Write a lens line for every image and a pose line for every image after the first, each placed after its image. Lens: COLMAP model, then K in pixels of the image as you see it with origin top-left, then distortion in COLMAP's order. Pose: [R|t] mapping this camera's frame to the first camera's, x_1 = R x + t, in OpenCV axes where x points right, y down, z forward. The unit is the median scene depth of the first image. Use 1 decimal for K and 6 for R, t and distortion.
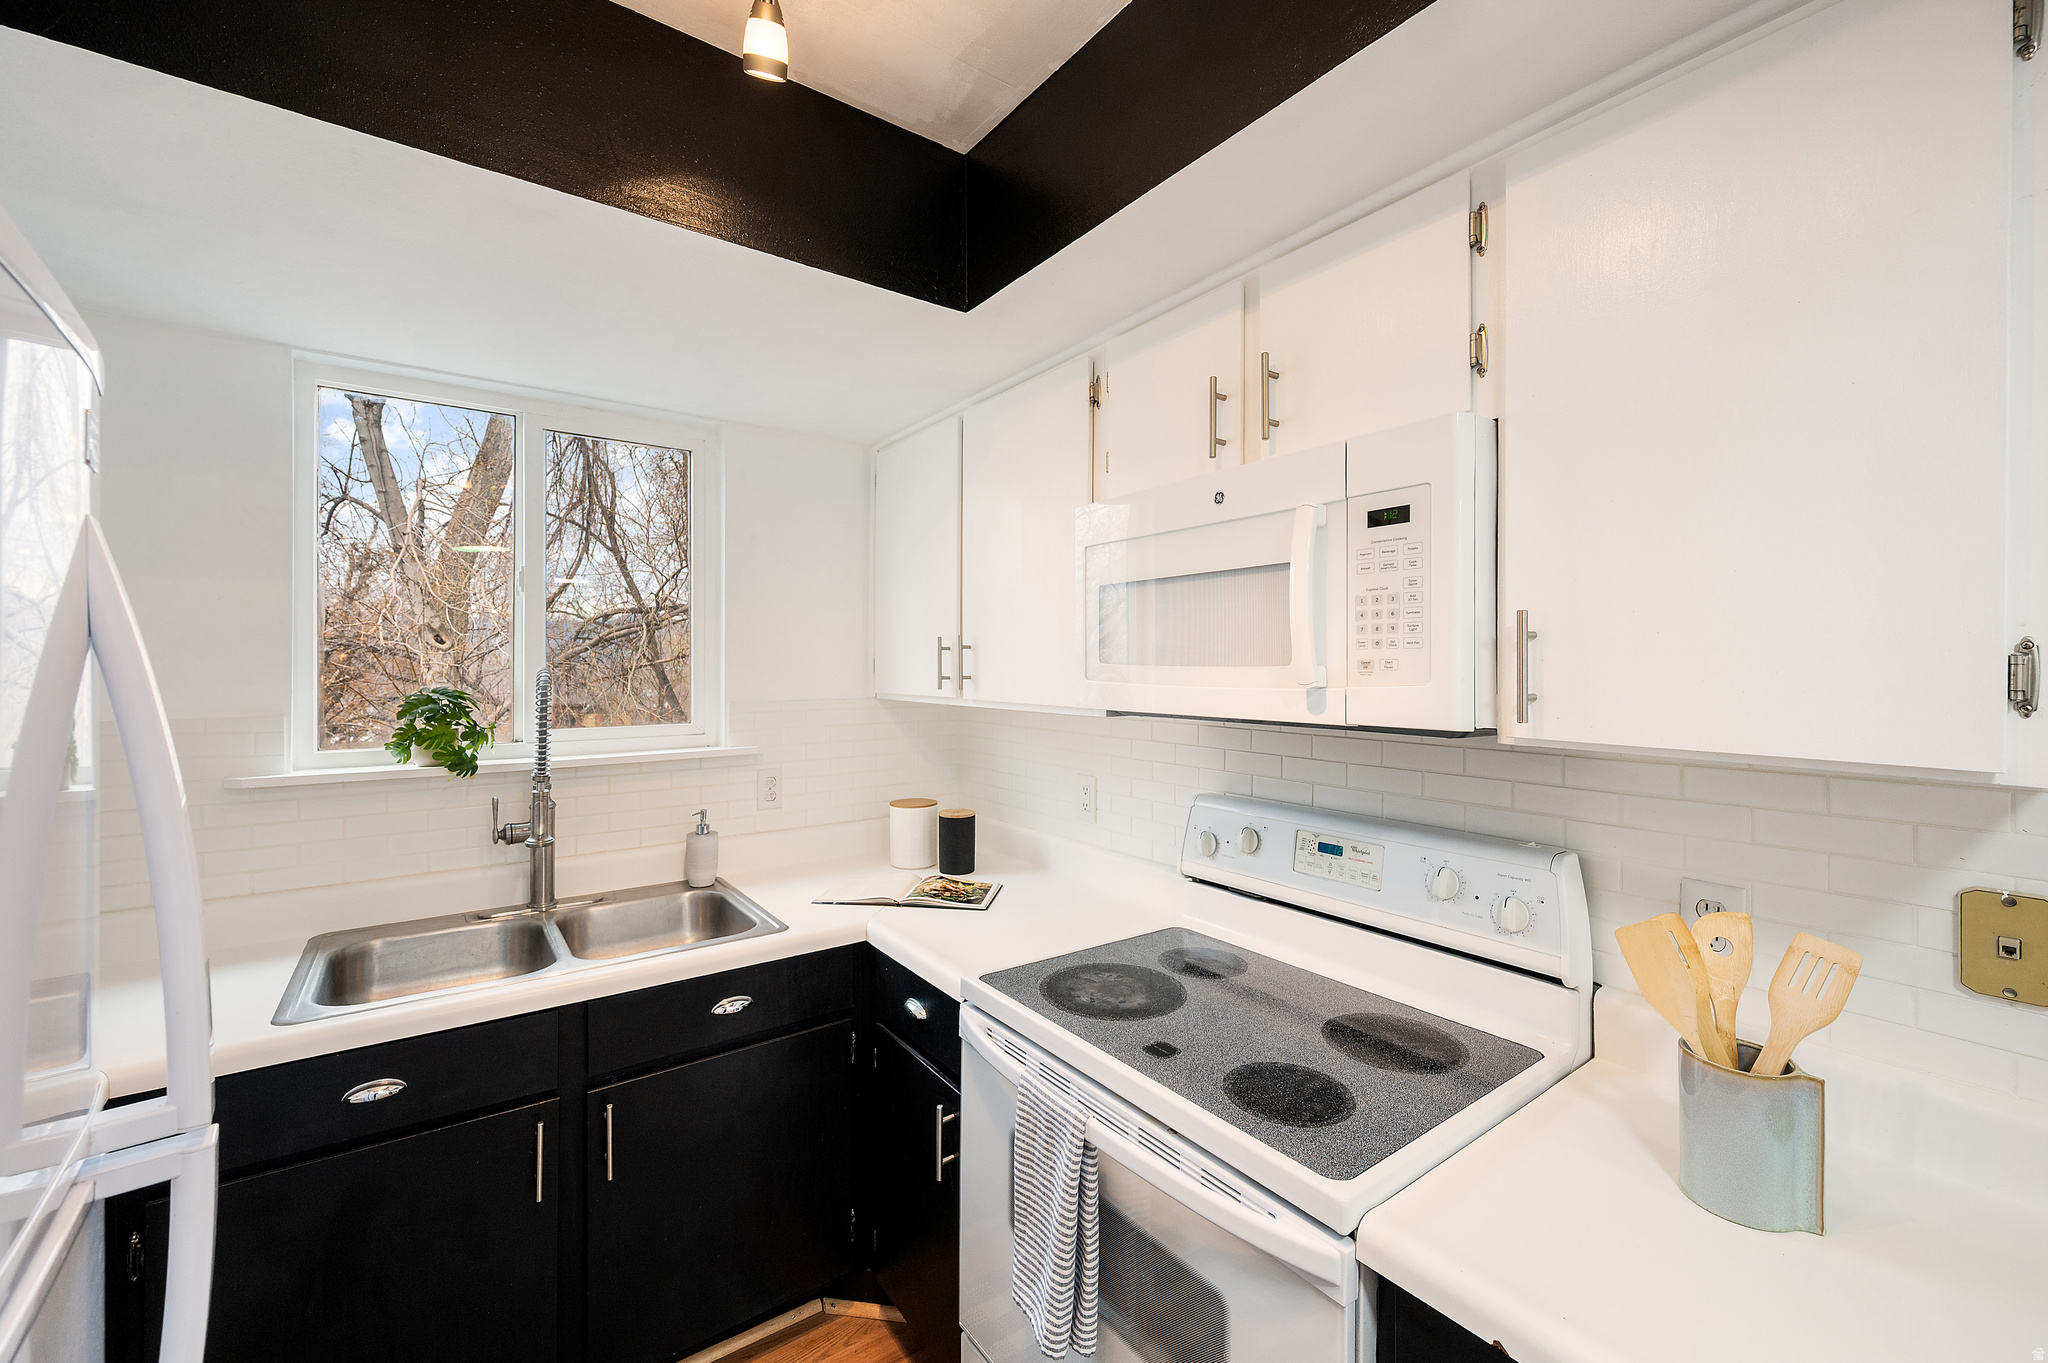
lens RADIAL K [[815.4, 0, 1019.7], [0, 815.4, 672.4], [0, 0, 1]] dist [0.000173, 0.000249]
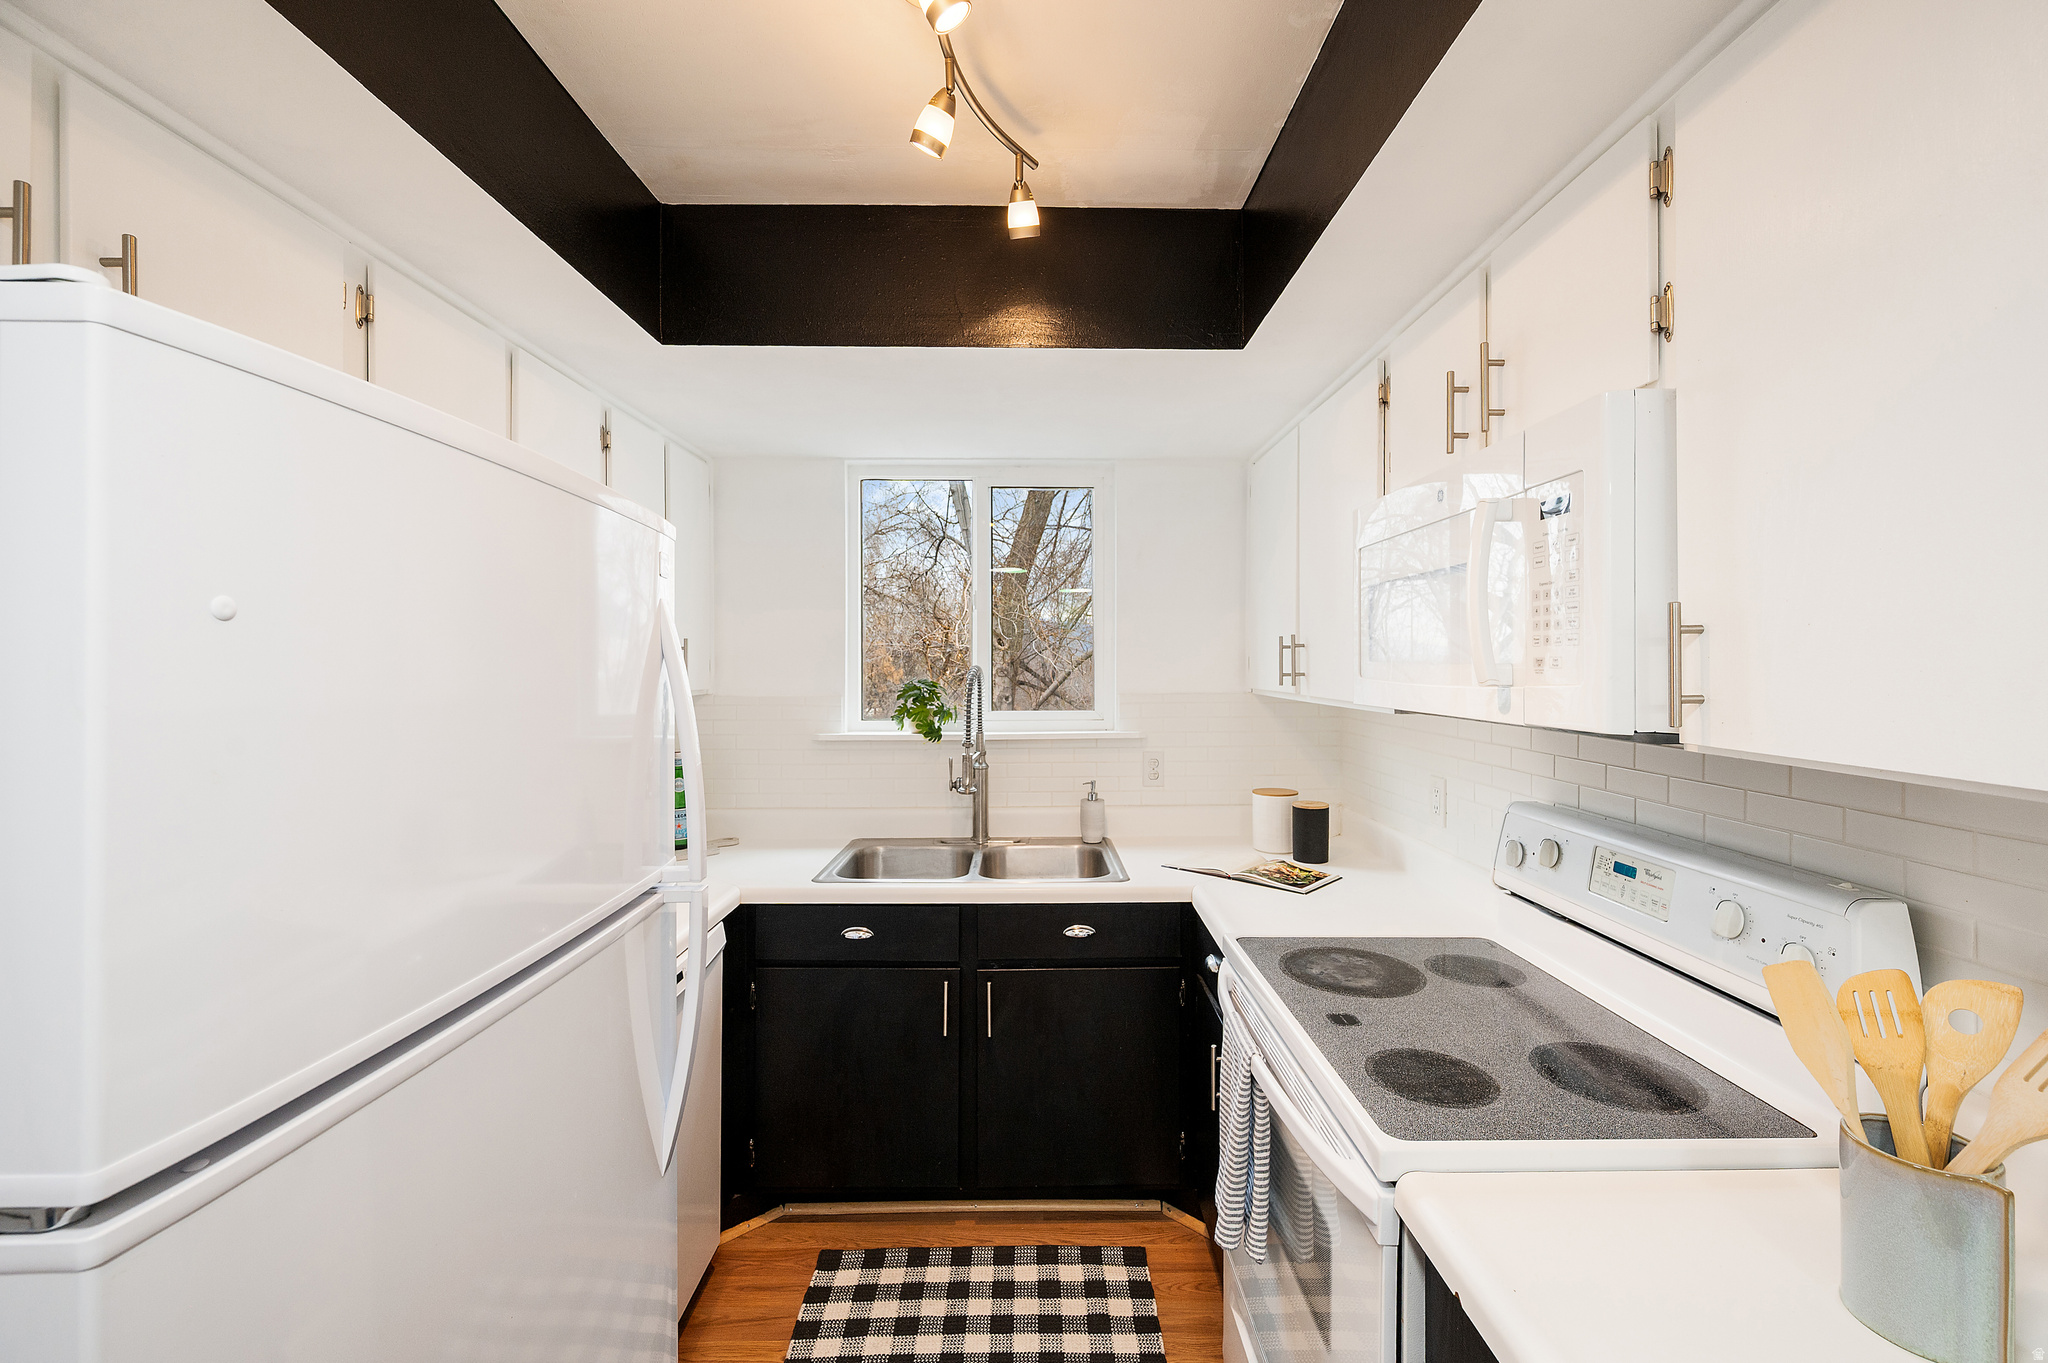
lens RADIAL K [[815.4, 0, 1028.3], [0, 815.4, 672.5], [0, 0, 1]] dist [0.000173, 0.000249]
pose [[0.821555, 0.005042, -0.570107, 0.329201], [-0.002673, 0.999984, 0.004992, -0.000512], [0.570123, -0.002577, 0.821556, -0.091430]]
